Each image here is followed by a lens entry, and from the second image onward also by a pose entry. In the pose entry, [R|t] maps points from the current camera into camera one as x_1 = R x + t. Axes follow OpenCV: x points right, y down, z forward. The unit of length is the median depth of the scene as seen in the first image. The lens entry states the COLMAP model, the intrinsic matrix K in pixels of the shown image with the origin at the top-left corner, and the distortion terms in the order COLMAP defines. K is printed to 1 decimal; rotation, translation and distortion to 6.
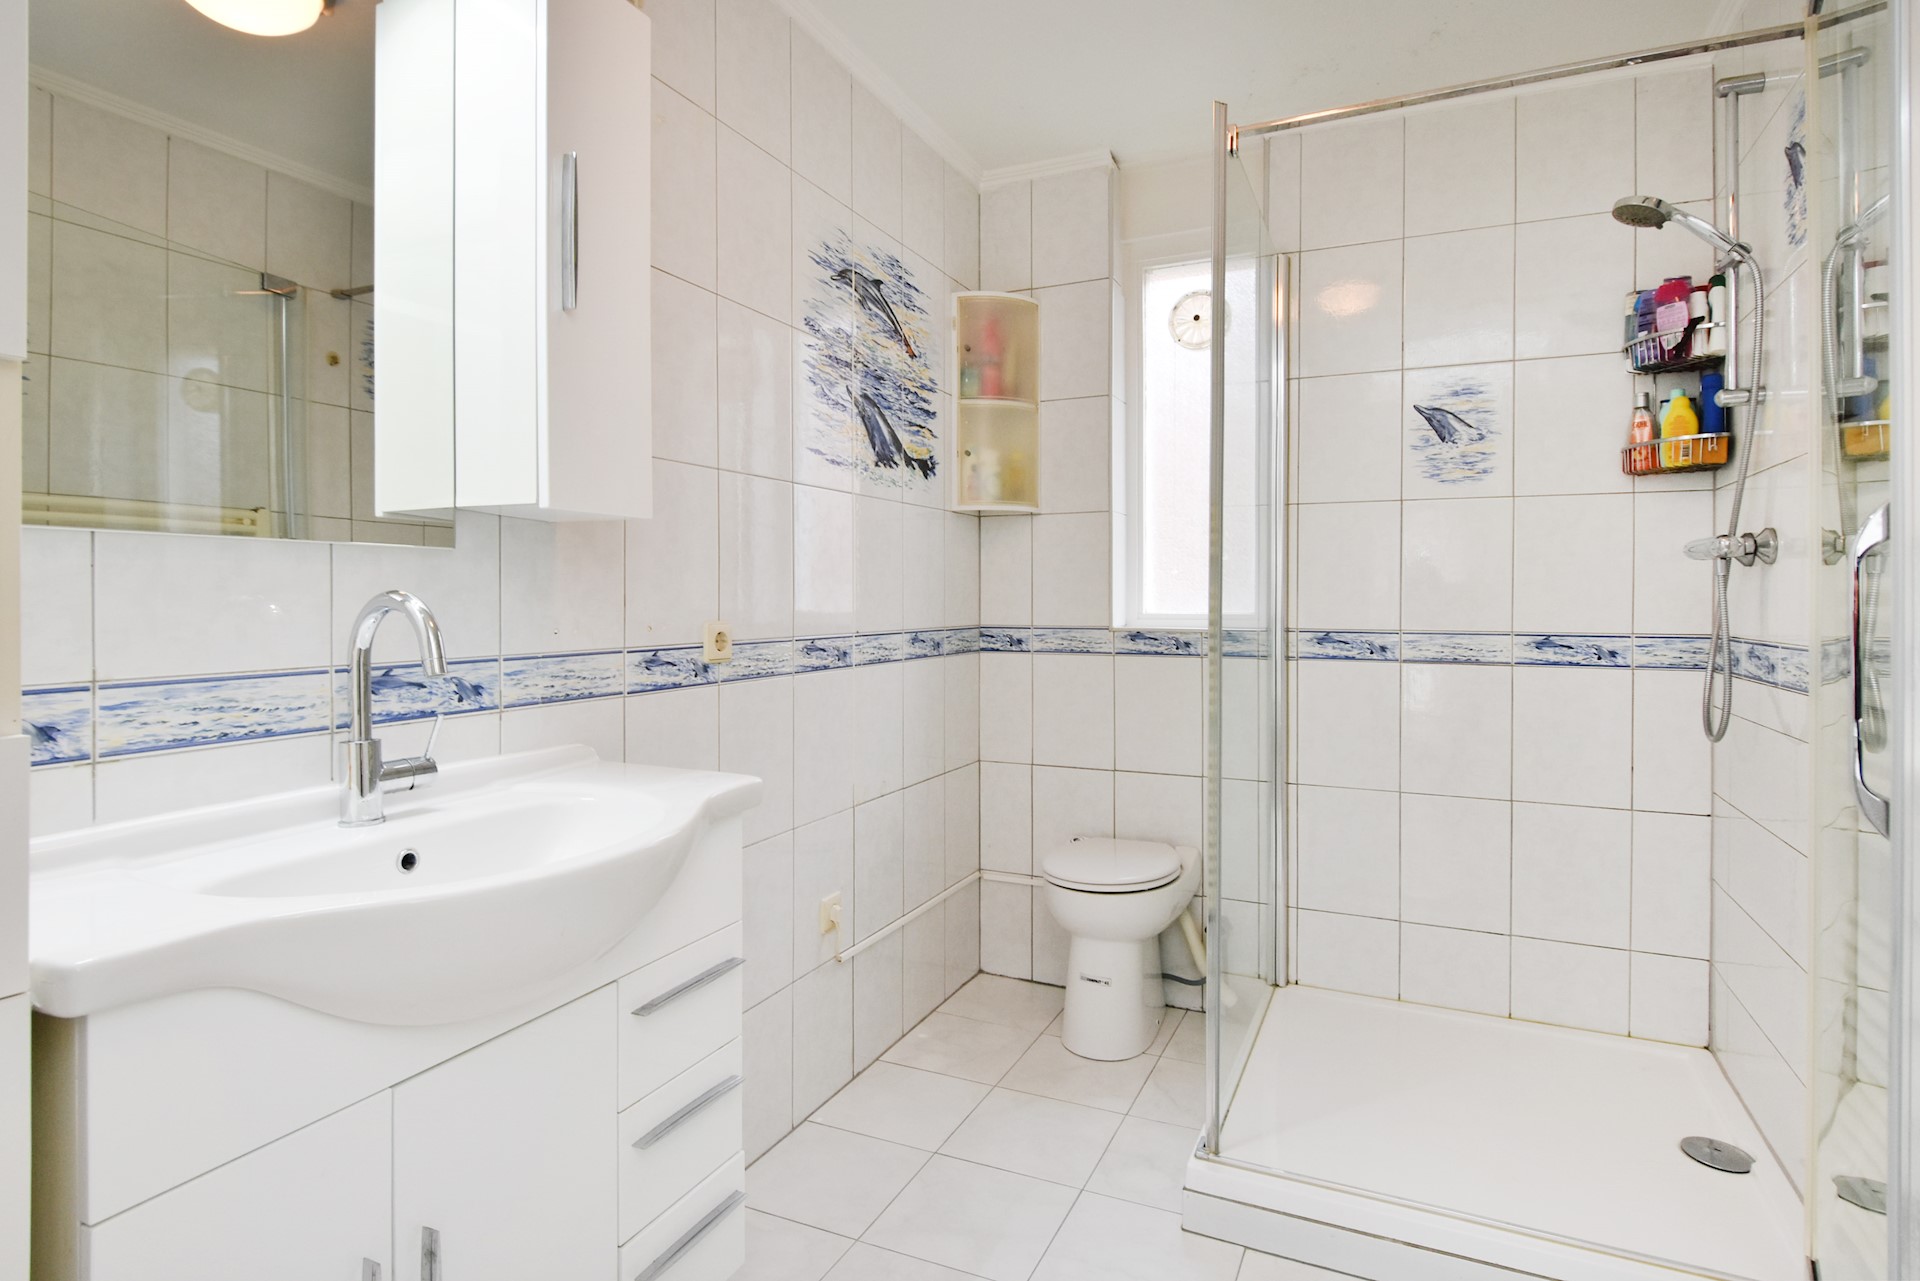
lens RADIAL K [[1015.8, 0, 967.9], [0, 1015.8, 605.9], [0, 0, 1]] dist [0.001361, -0.011755]
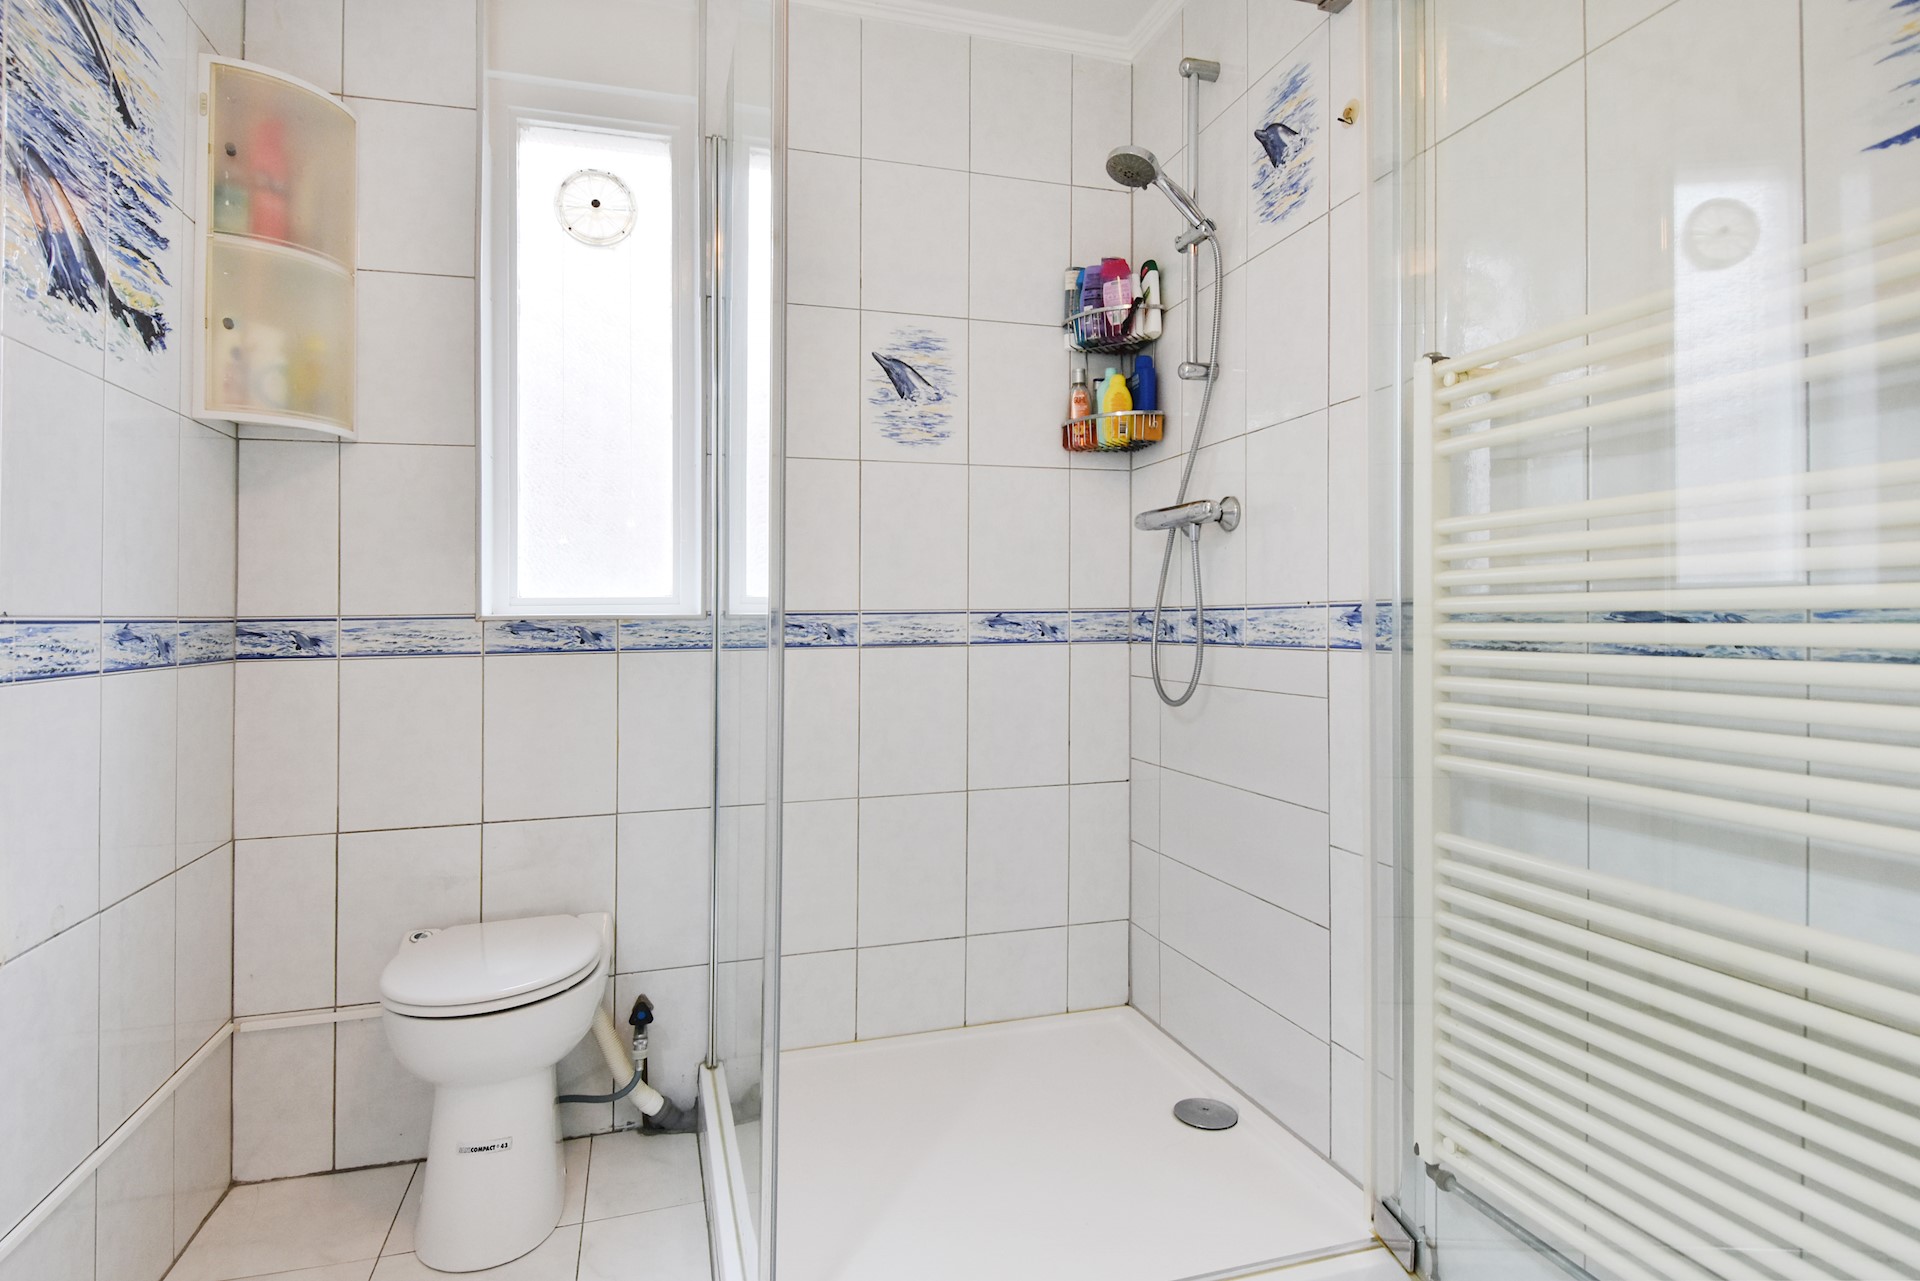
lens RADIAL K [[1015.8, 0, 967.9], [0, 1015.8, 605.9], [0, 0, 1]] dist [0.001361, -0.011755]
pose [[0.732922, -0.000763, 0.680312, -0.096232], [0.019395, 0.999616, -0.019773, 0.039449], [-0.680036, 0.027687, 0.732656, 0.305479]]
